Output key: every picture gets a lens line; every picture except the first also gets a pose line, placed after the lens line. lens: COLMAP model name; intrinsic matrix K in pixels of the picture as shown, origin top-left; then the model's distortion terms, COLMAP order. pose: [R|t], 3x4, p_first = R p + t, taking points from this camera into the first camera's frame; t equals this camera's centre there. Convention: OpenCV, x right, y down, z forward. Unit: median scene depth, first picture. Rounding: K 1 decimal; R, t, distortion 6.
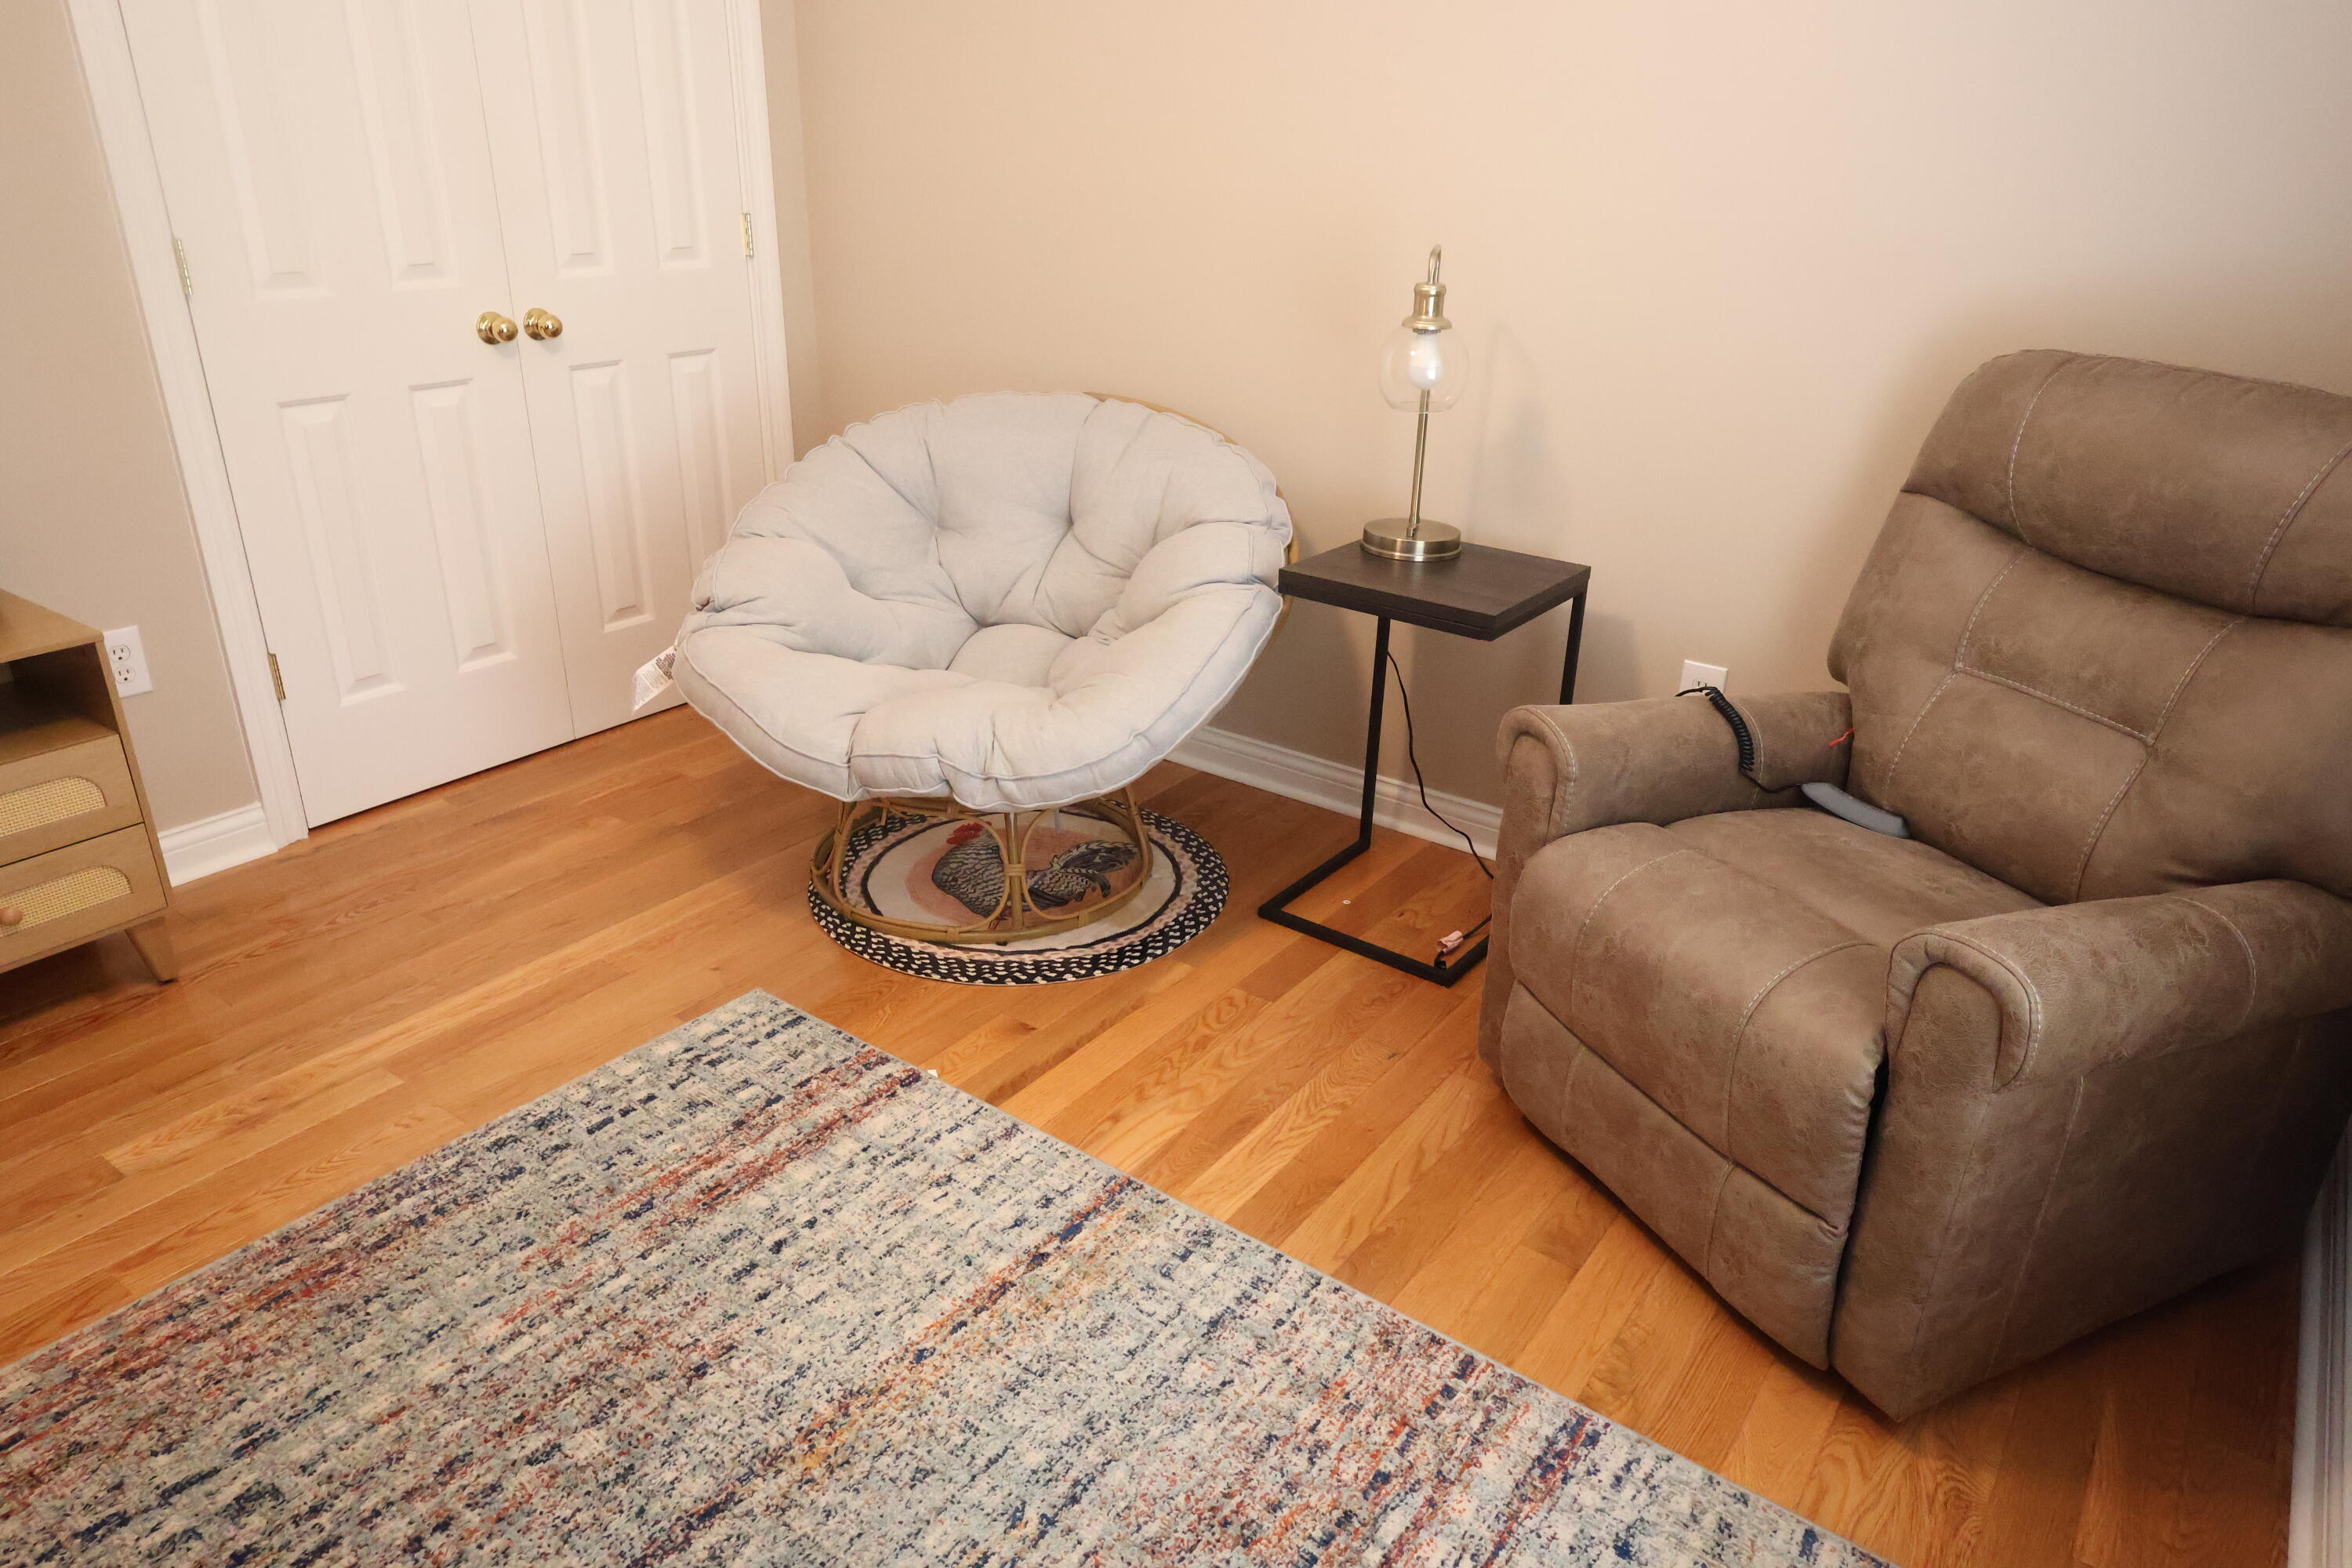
lens RADIAL K [[1535.6, 0, 1177.9], [0, 1535.6, 776.9], [0, 0, 1]] dist [0.007521, -0.000757]
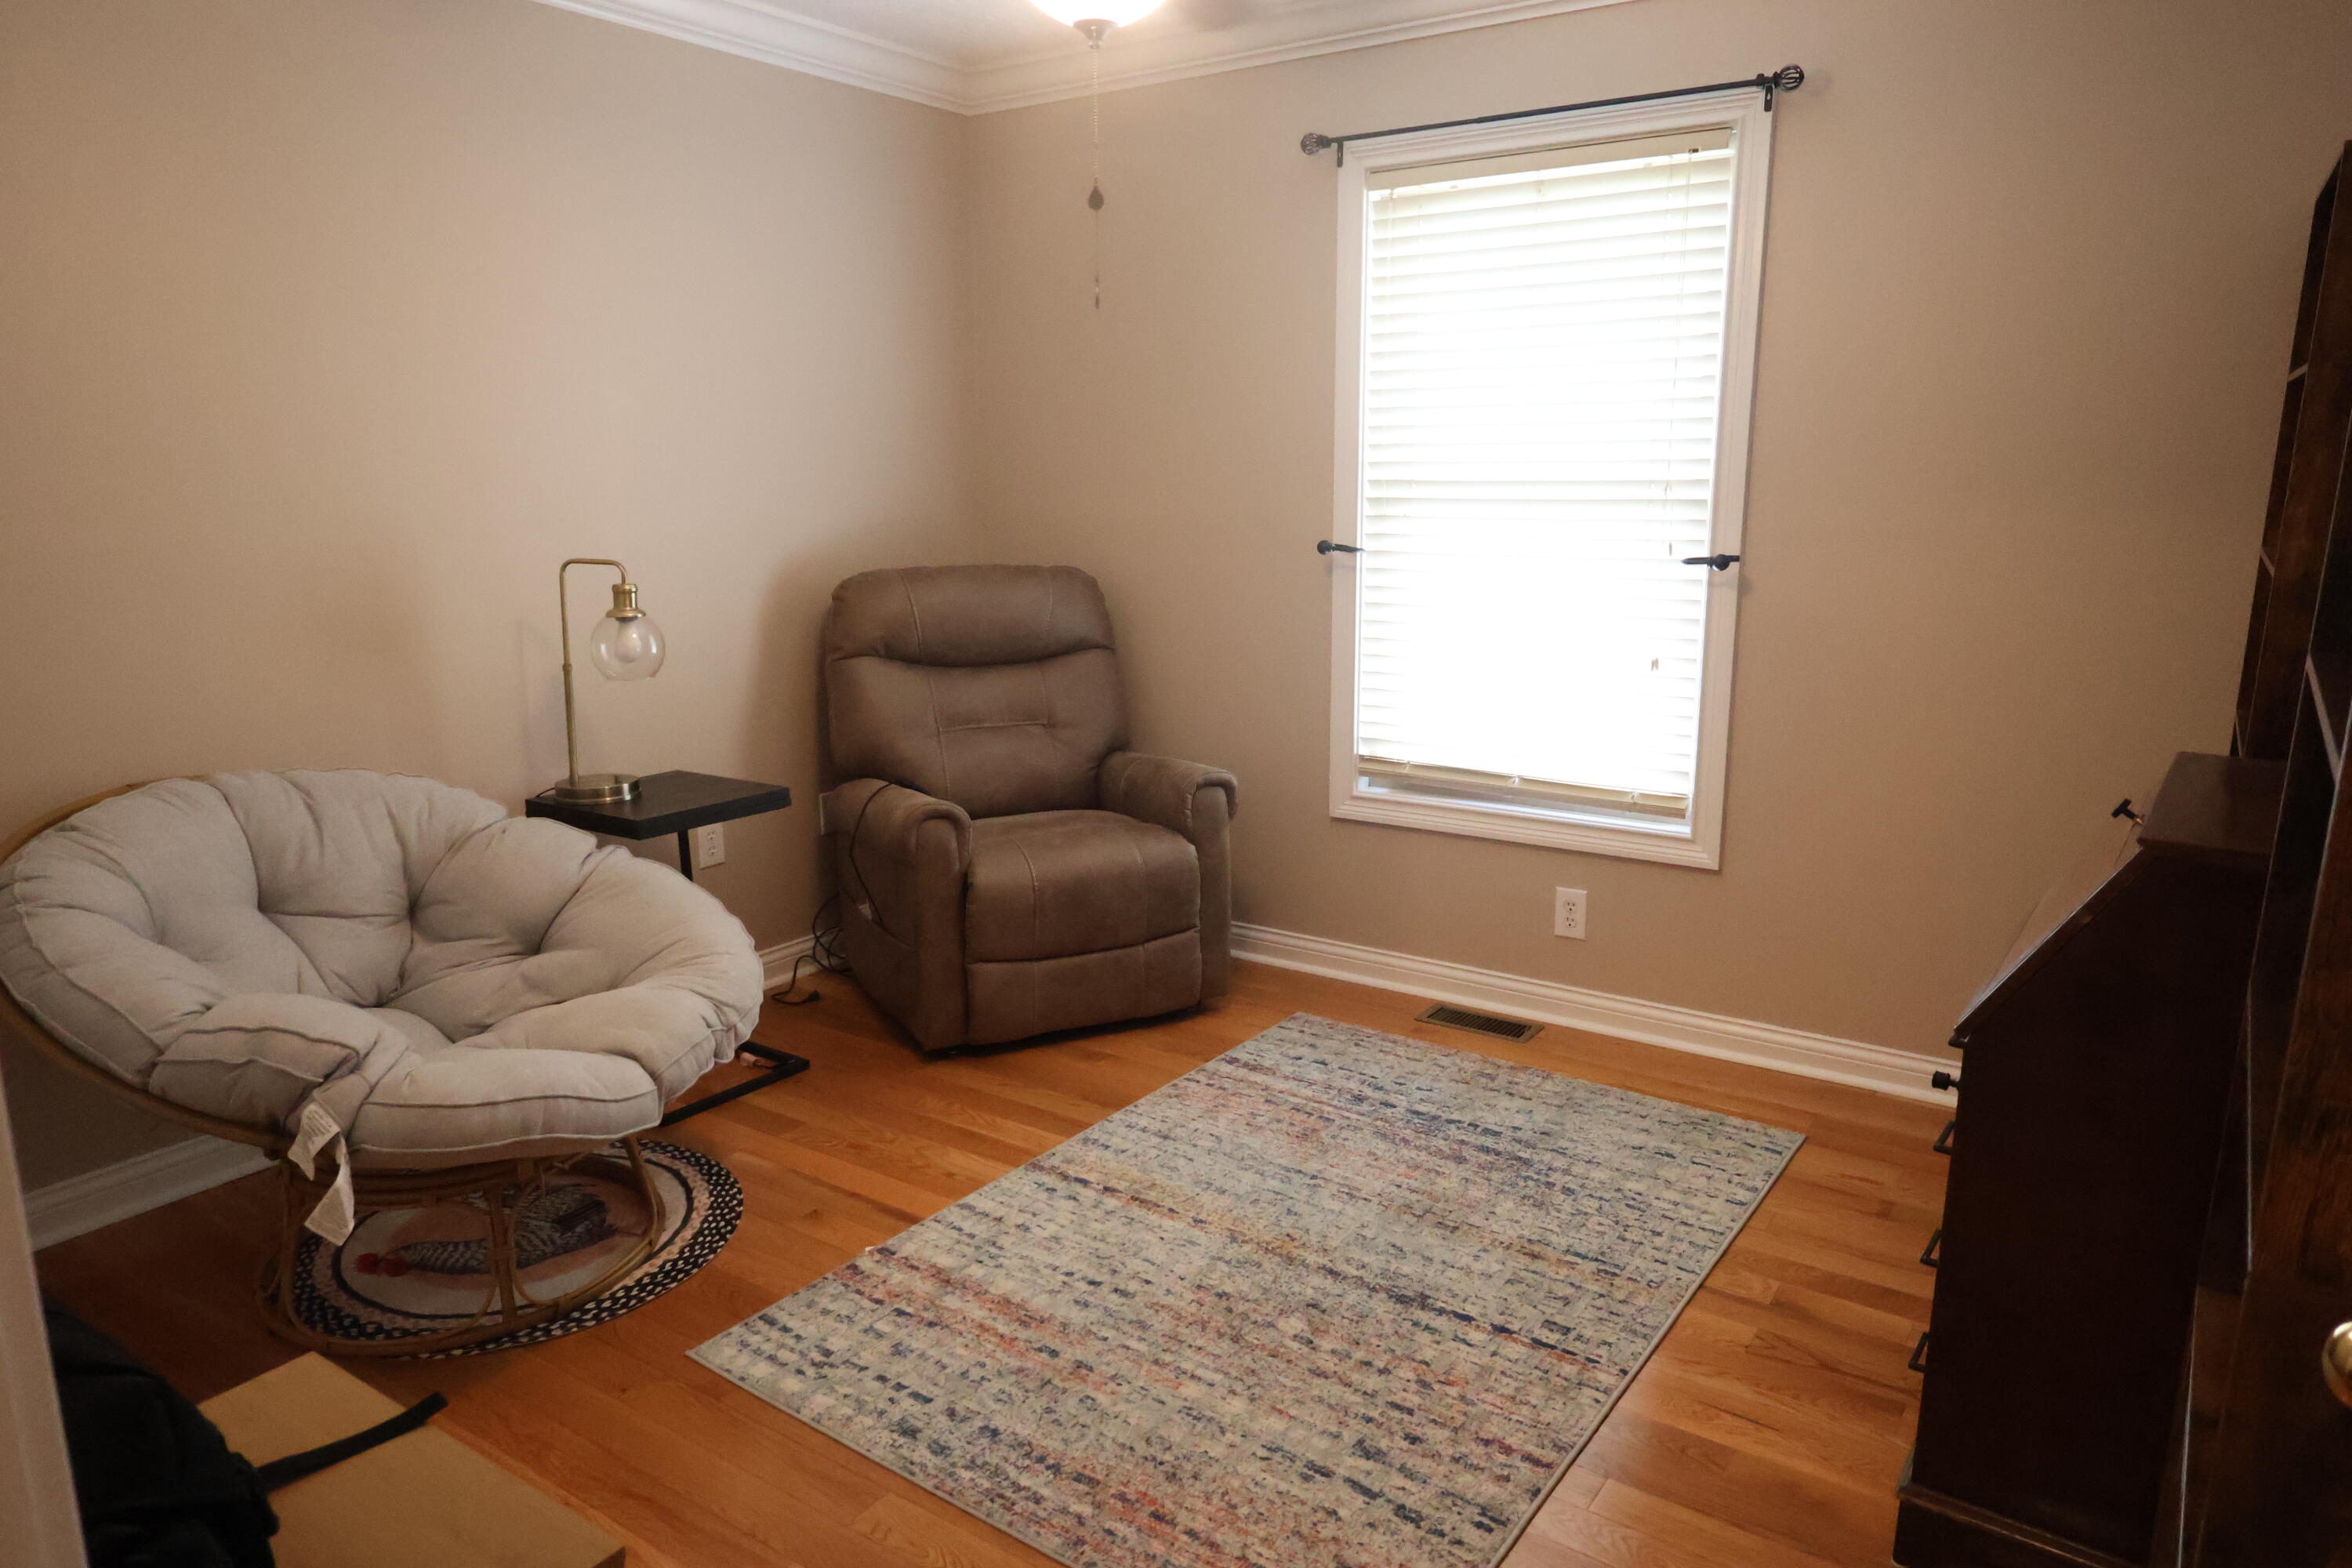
lens RADIAL K [[1535.6, 0, 1173.2], [0, 1535.6, 785.2], [0, 0, 1]] dist [0.007521, -0.000757]
pose [[-0.019842, -0.228487, 0.973345, -1.381921], [0.401004, 0.889981, 0.217093, -0.317012], [-0.915861, 0.394623, 0.073966, 0.647388]]
